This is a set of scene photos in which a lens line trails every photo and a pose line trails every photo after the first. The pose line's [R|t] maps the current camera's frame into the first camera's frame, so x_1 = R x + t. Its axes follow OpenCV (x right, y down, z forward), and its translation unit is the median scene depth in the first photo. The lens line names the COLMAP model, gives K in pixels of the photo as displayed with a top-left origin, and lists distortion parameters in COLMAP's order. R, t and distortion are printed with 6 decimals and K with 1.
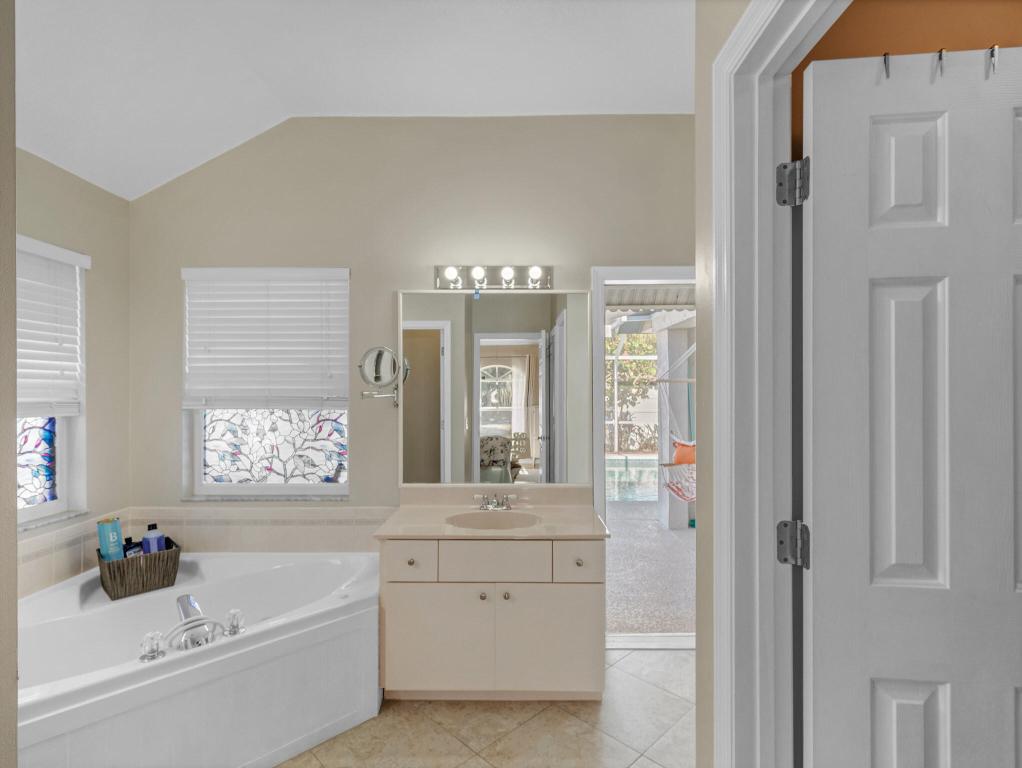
lens RADIAL K [[505.4, 0, 509.9], [0, 505.4, 389.8], [0, 0, 1]] dist [0.001673, 0.001011]
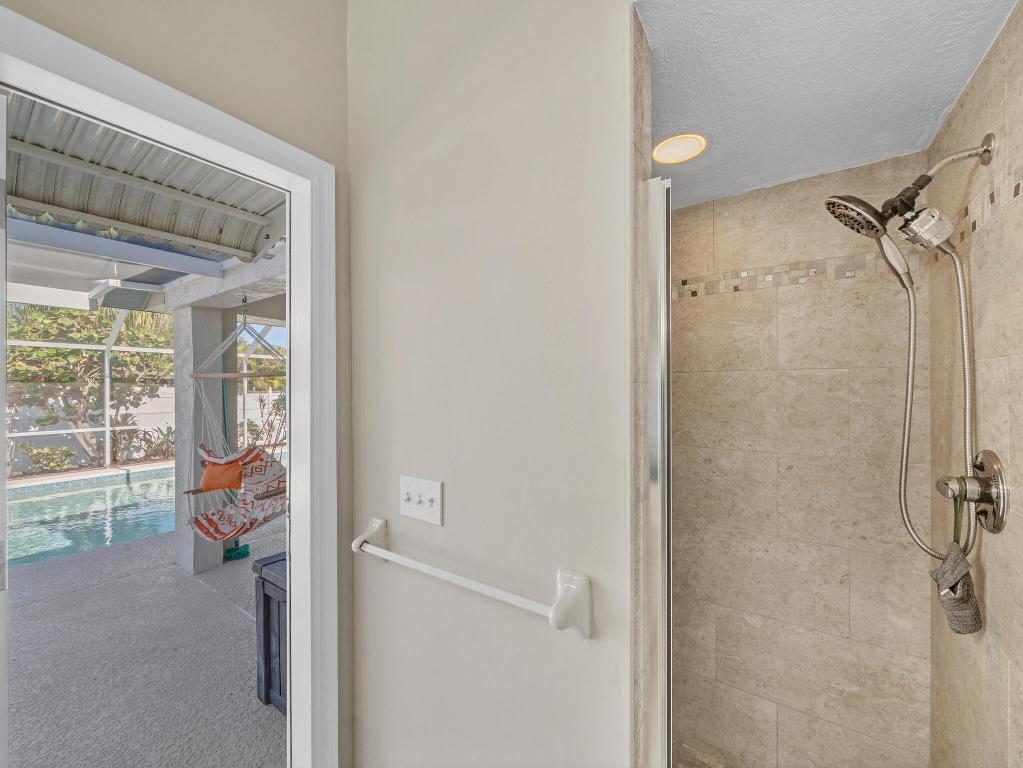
lens RADIAL K [[395.1, 0, 505.8], [0, 395.1, 388.9], [0, 0, 1]] dist [-0.007455, 0.000341]
pose [[0.548592, -0.001035, 0.836090, 0.163170], [-0.000591, 0.999999, 0.001626, 0.000804], [-0.836090, -0.001386, 0.548590, 0.587695]]
